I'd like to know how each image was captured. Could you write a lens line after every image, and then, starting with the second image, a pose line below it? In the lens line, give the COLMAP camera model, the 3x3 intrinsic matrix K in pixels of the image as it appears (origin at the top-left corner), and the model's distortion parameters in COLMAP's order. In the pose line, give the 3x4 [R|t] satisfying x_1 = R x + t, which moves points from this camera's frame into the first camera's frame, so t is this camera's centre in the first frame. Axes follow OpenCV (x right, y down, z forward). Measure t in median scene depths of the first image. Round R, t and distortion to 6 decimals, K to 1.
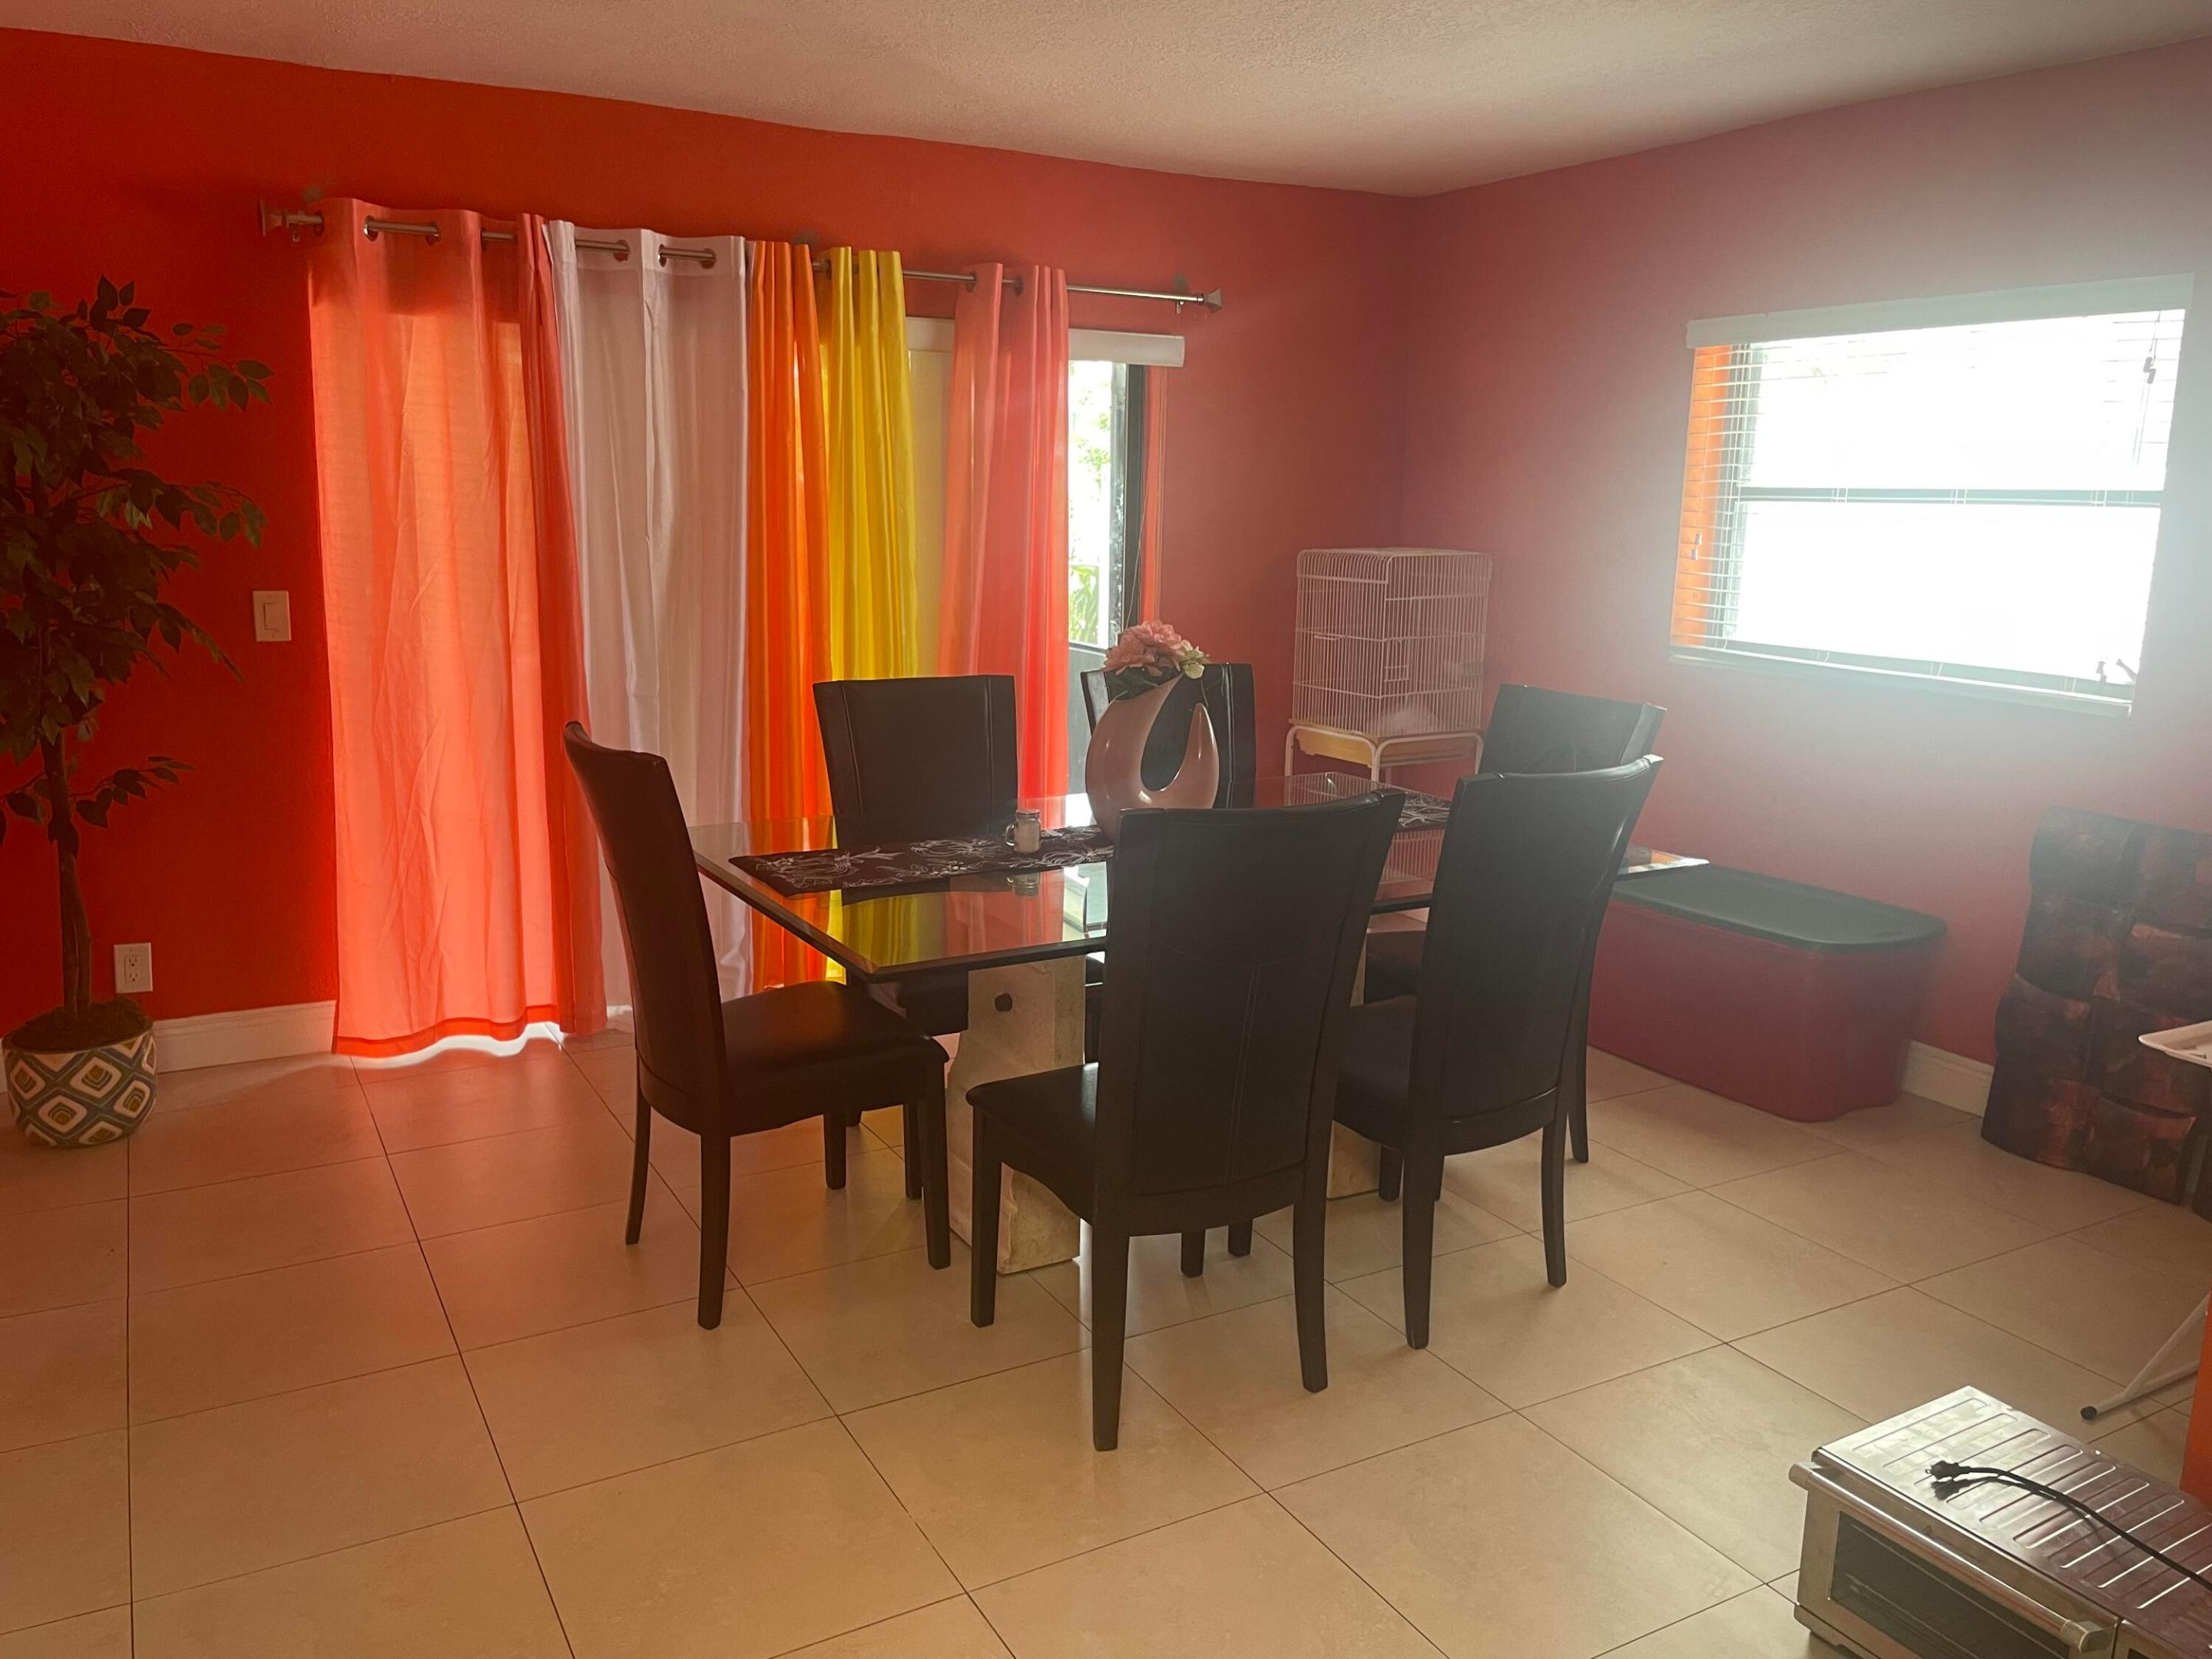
lens RADIAL K [[1700.8, 0, 1124.2], [0, 1700.8, 845.3], [0, 0, 1]] dist [0.039673, -0.065181]
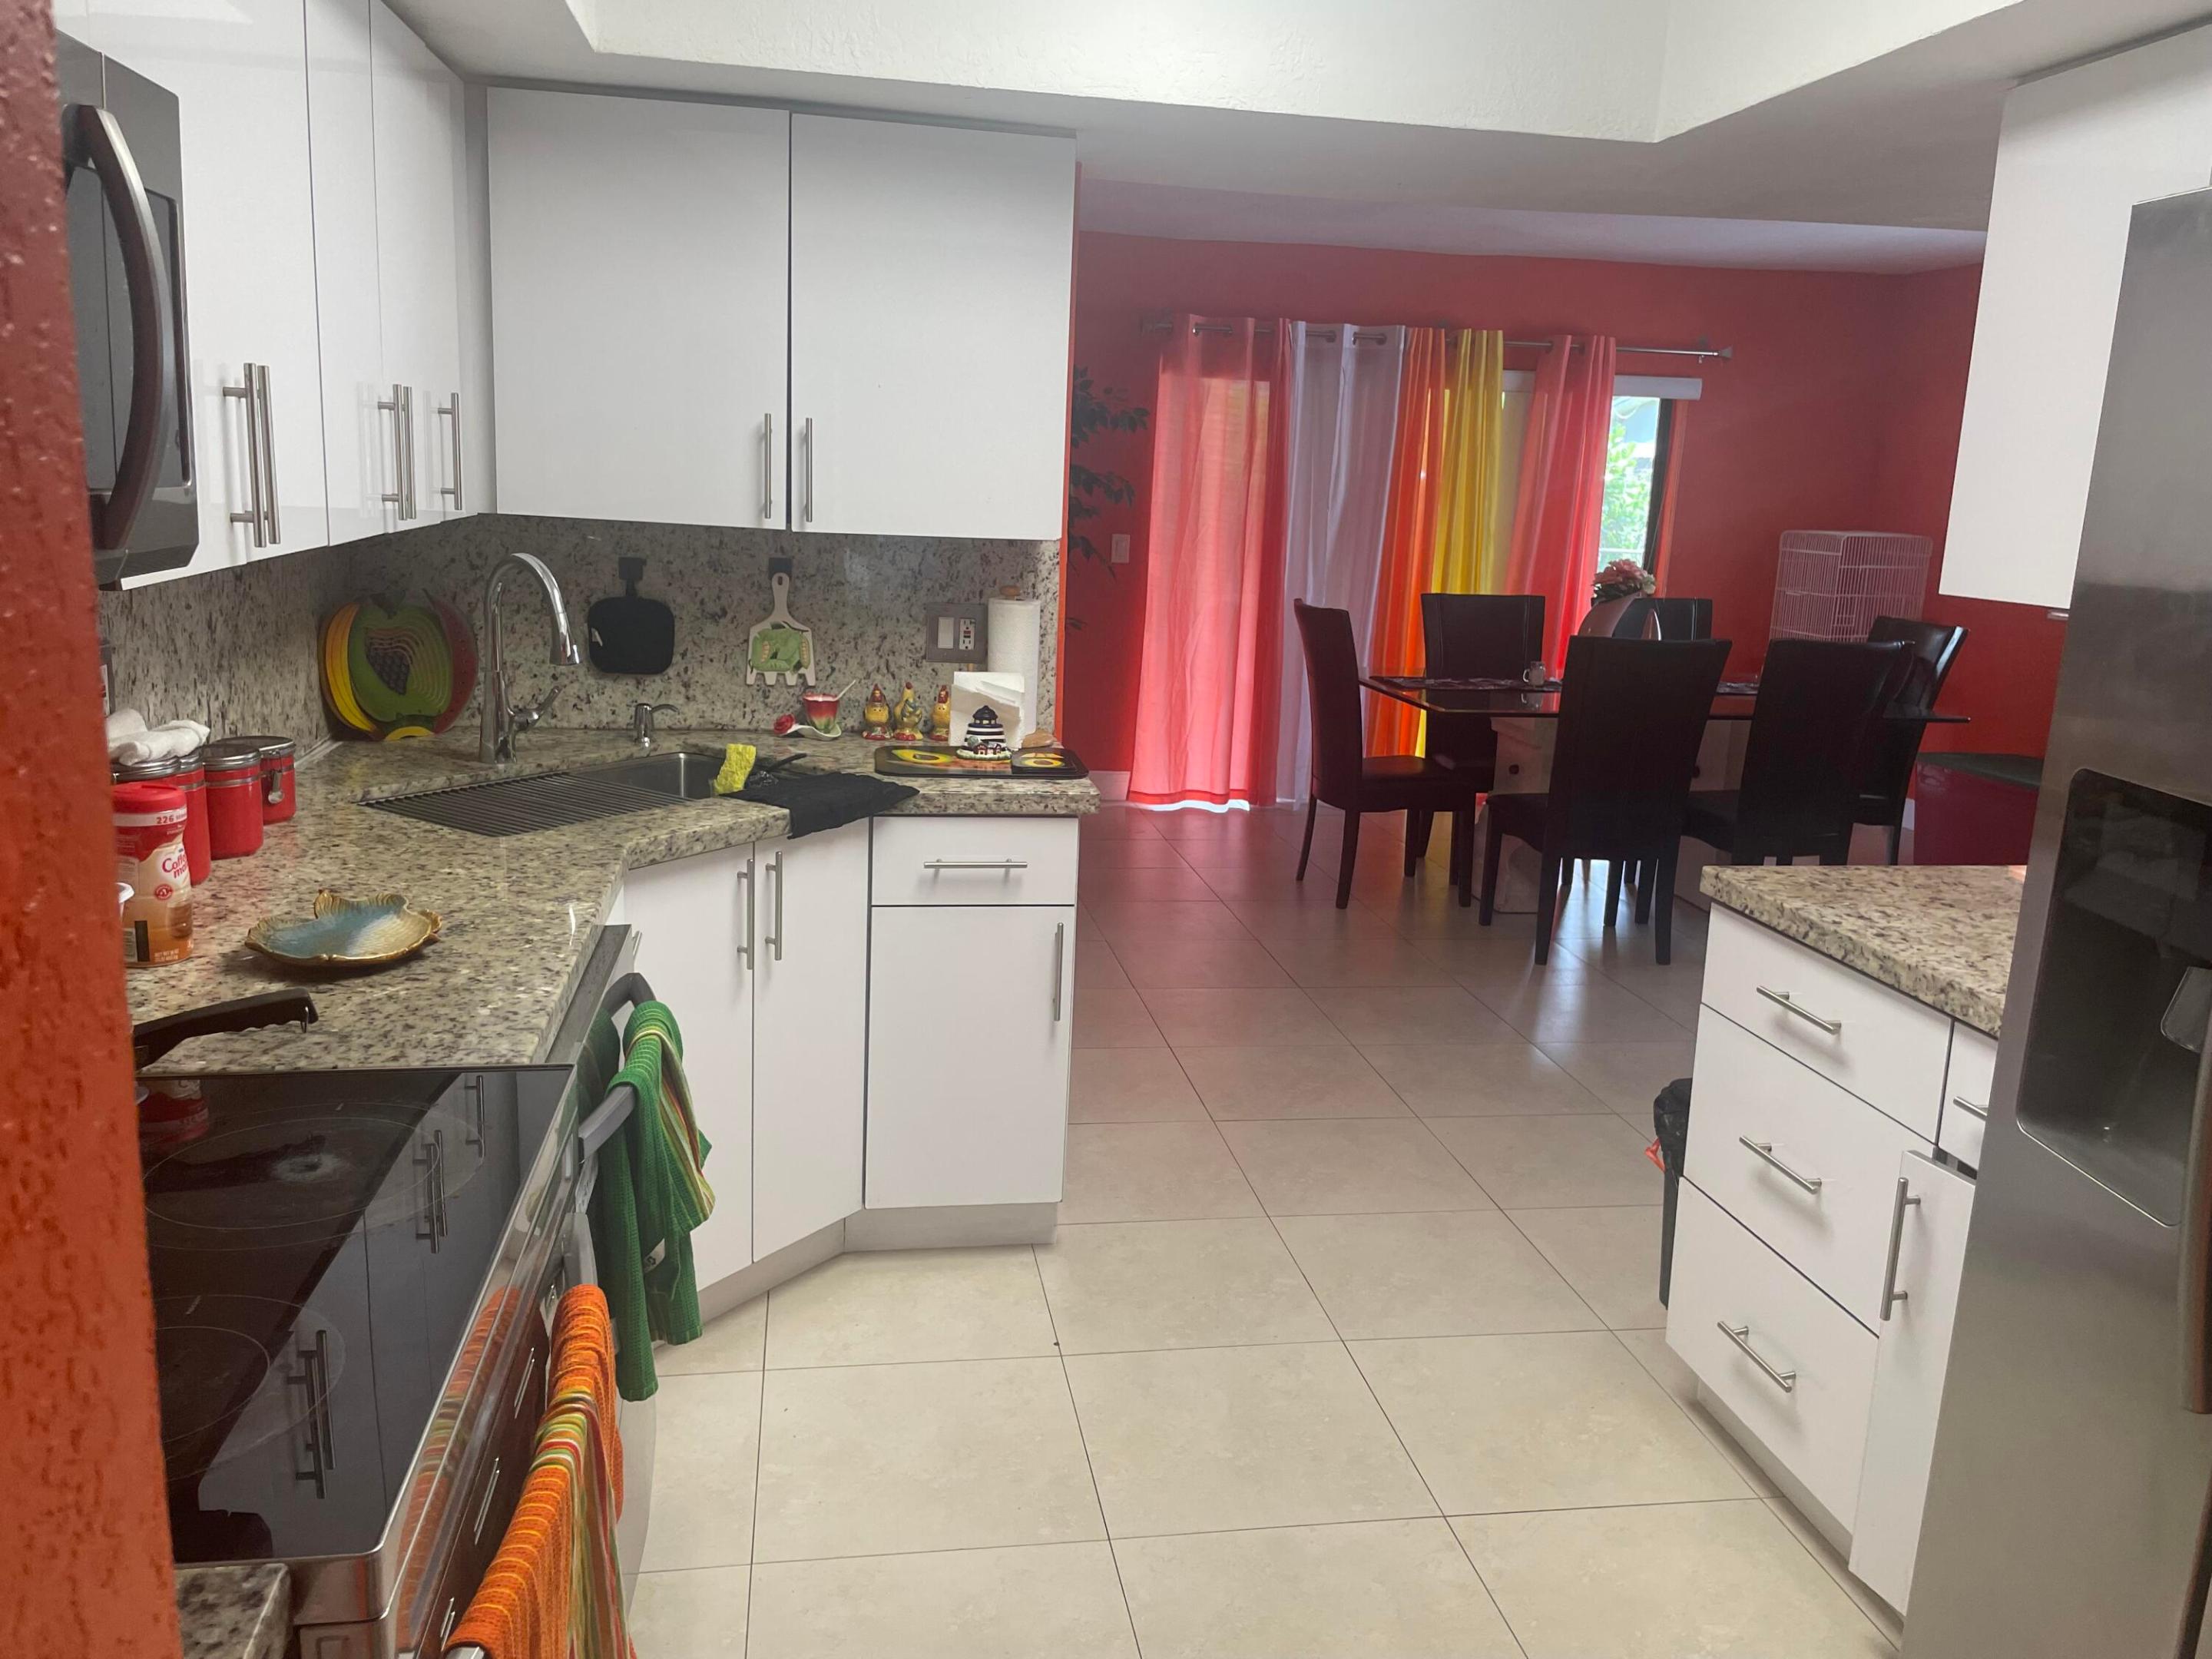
lens RADIAL K [[1700.8, 0, 1083.6], [0, 1700.8, 836.4], [0, 0, 1]] dist [0.039673, -0.065181]
pose [[0.932820, 0.089934, -0.348938, 0.103251], [-0.091703, 0.995720, 0.011482, 0.138263], [0.348478, 0.021288, 0.937075, -0.621466]]
